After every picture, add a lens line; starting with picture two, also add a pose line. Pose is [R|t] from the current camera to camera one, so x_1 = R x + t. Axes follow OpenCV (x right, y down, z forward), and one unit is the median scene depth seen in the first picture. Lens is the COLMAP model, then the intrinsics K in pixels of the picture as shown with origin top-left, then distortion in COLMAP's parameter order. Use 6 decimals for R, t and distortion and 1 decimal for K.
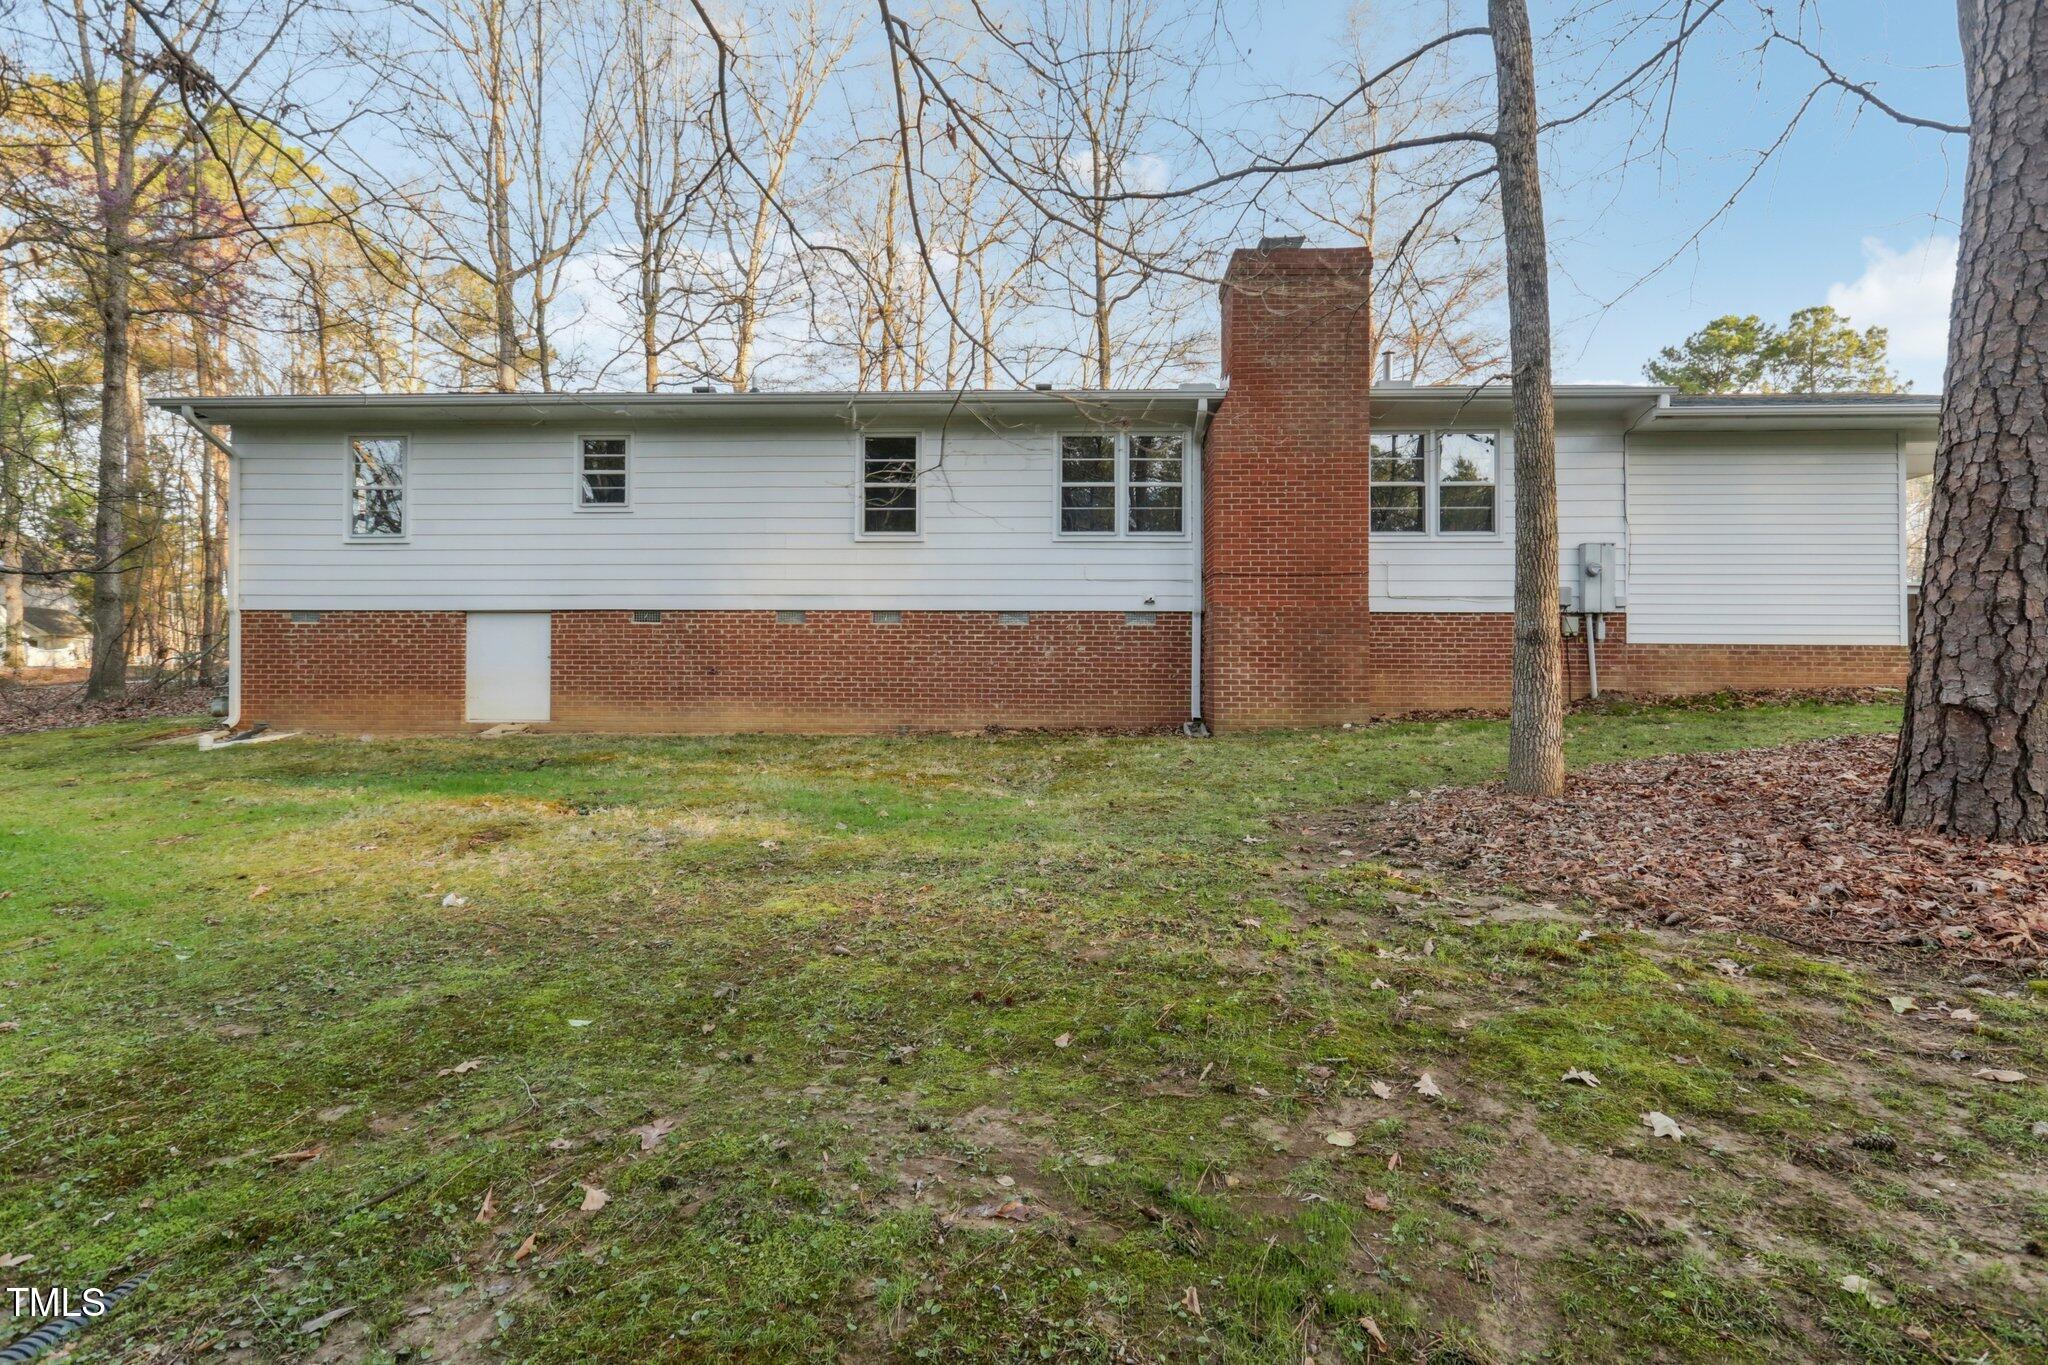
lens RADIAL K [[931.4, 0, 1037.7], [0, 931.4, 670.9], [0, 0, 1]] dist [-0.003395, -0.000114]
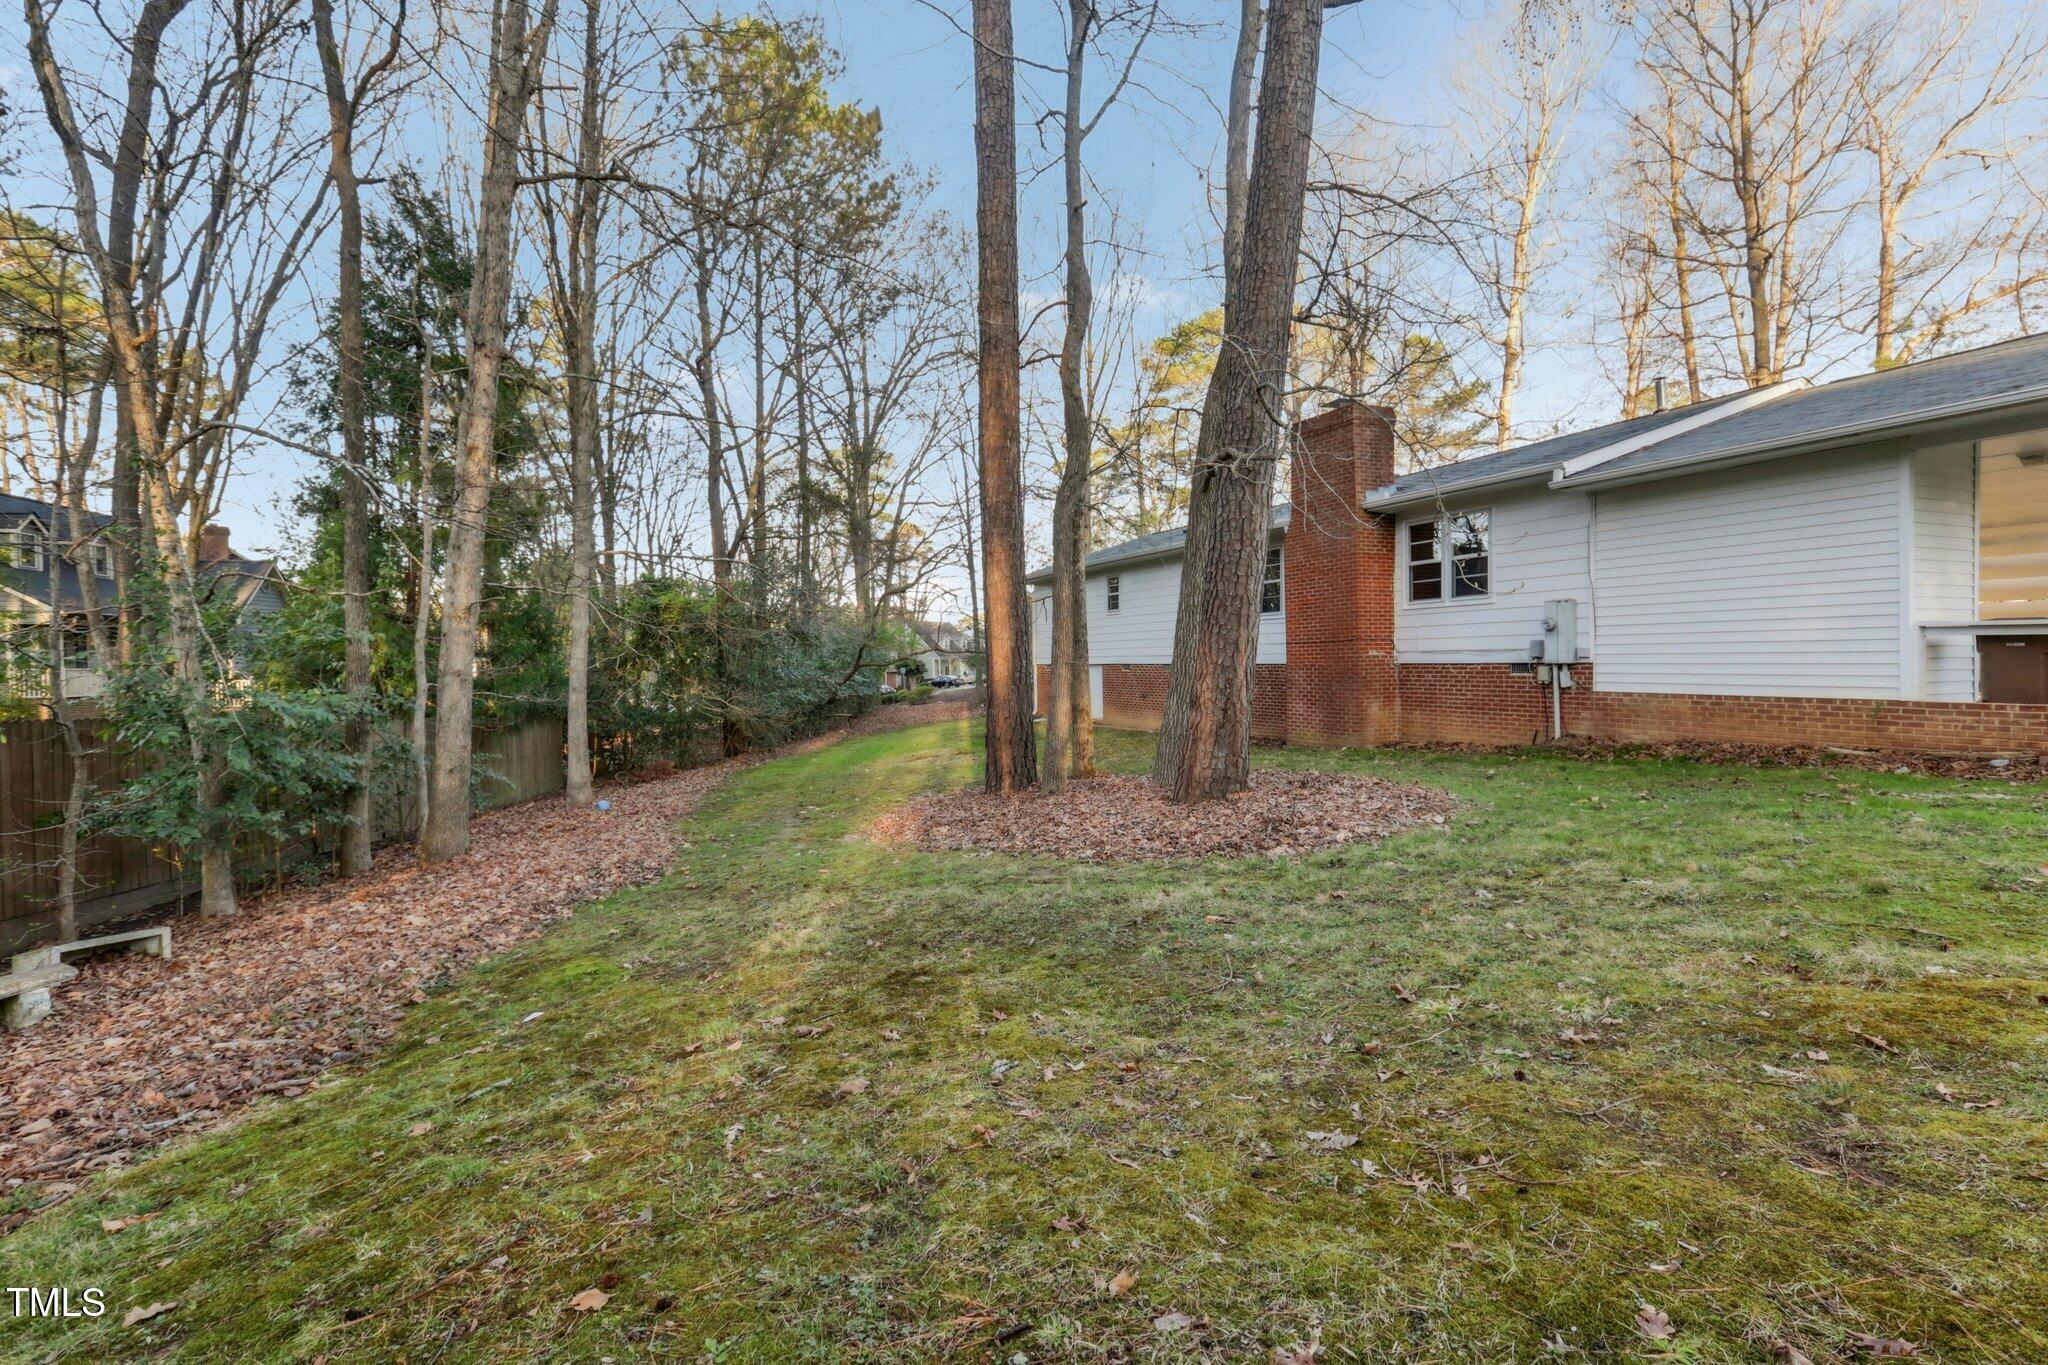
lens RADIAL K [[931.4, 0, 1037.7], [0, 931.4, 670.9], [0, 0, 1]] dist [-0.003395, -0.000114]
pose [[0.472399, 0.003007, -0.881380, 1.278376], [-0.051537, 0.998377, -0.024216, 0.005972], [0.879877, 0.056863, 0.471788, -0.068323]]
